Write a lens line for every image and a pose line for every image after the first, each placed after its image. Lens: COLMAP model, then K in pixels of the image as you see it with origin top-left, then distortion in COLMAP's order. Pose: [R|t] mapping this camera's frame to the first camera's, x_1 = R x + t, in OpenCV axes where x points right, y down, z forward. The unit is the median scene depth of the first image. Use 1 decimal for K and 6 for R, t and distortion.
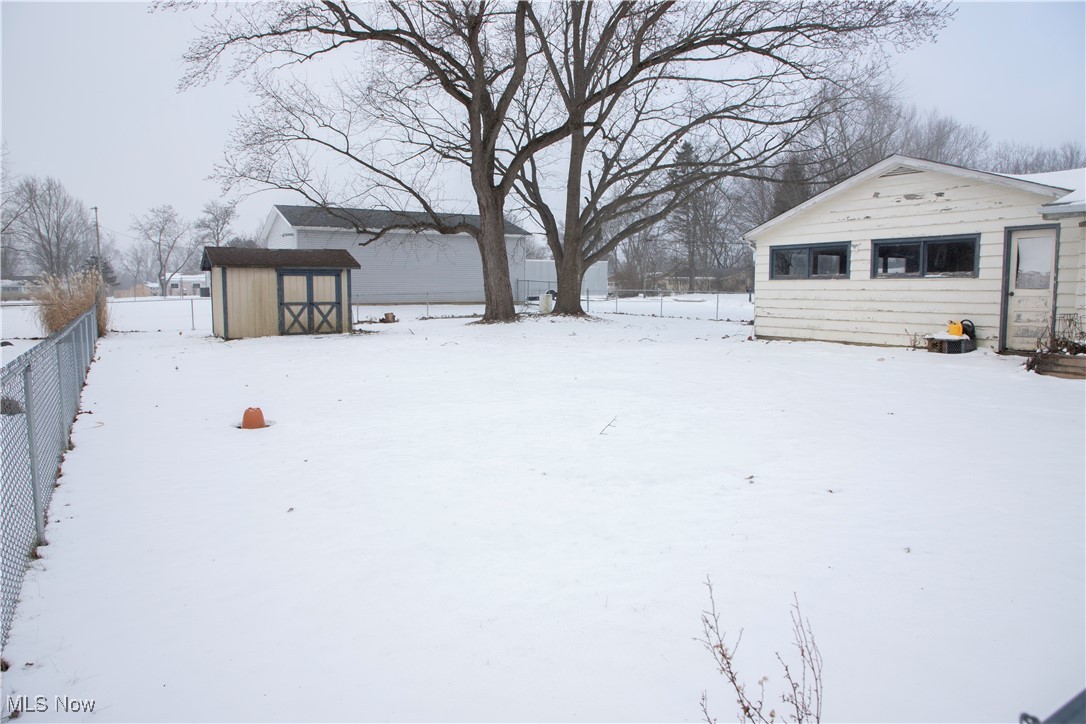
lens RADIAL K [[736.3, 0, 540.2], [0, 736.3, 357.5], [0, 0, 1]] dist [-0.088924, 0.056891]
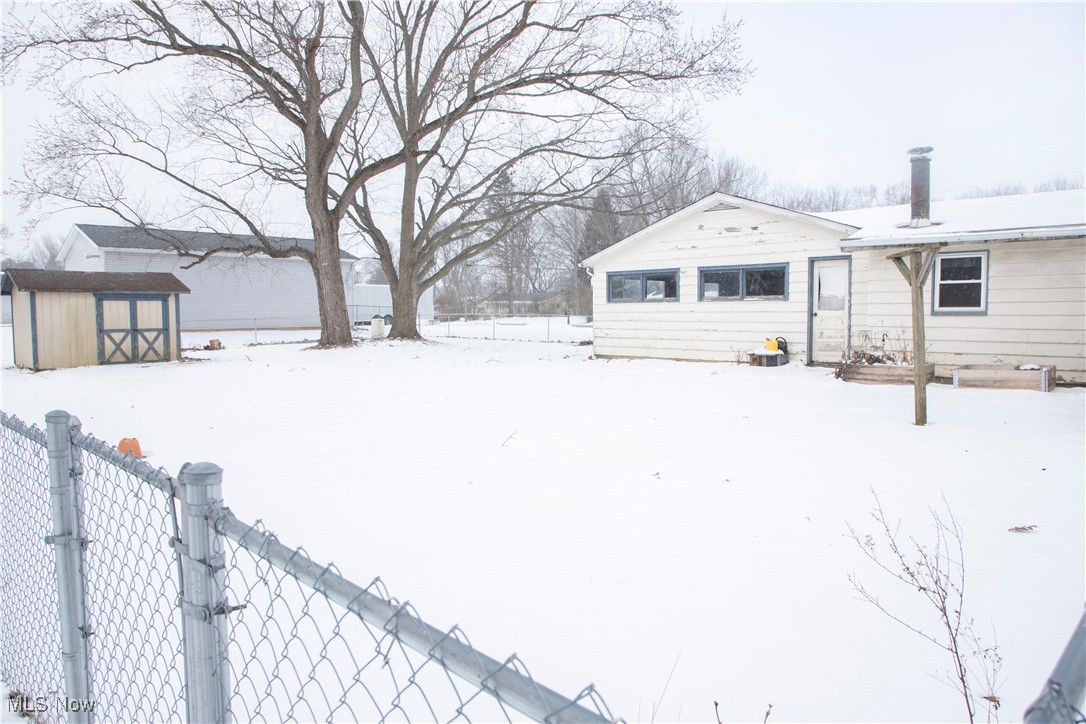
lens RADIAL K [[730.3, 0, 543.0], [0, 730.3, 362.0], [0, 0, 1]] dist [-0.088653, 0.047295]
pose [[0.967674, -0.020755, 0.251351, -0.031916], [0.027353, 0.999366, -0.022784, 0.001706], [-0.250718, 0.028922, 0.967628, -0.012816]]
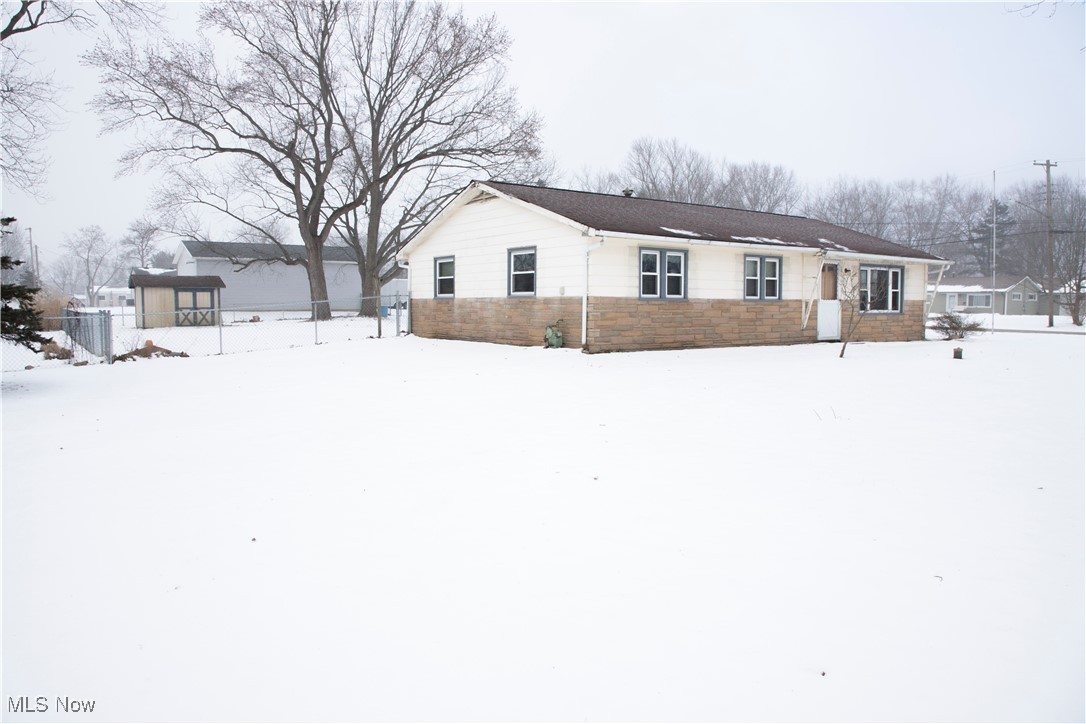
lens RADIAL K [[736.3, 0, 540.2], [0, 736.3, 357.5], [0, 0, 1]] dist [-0.088924, 0.056891]
pose [[0.996383, -0.005375, 0.084811, 0.293147], [0.006779, 0.999845, -0.016275, 0.063061], [-0.084711, 0.016791, 0.996264, -0.638563]]
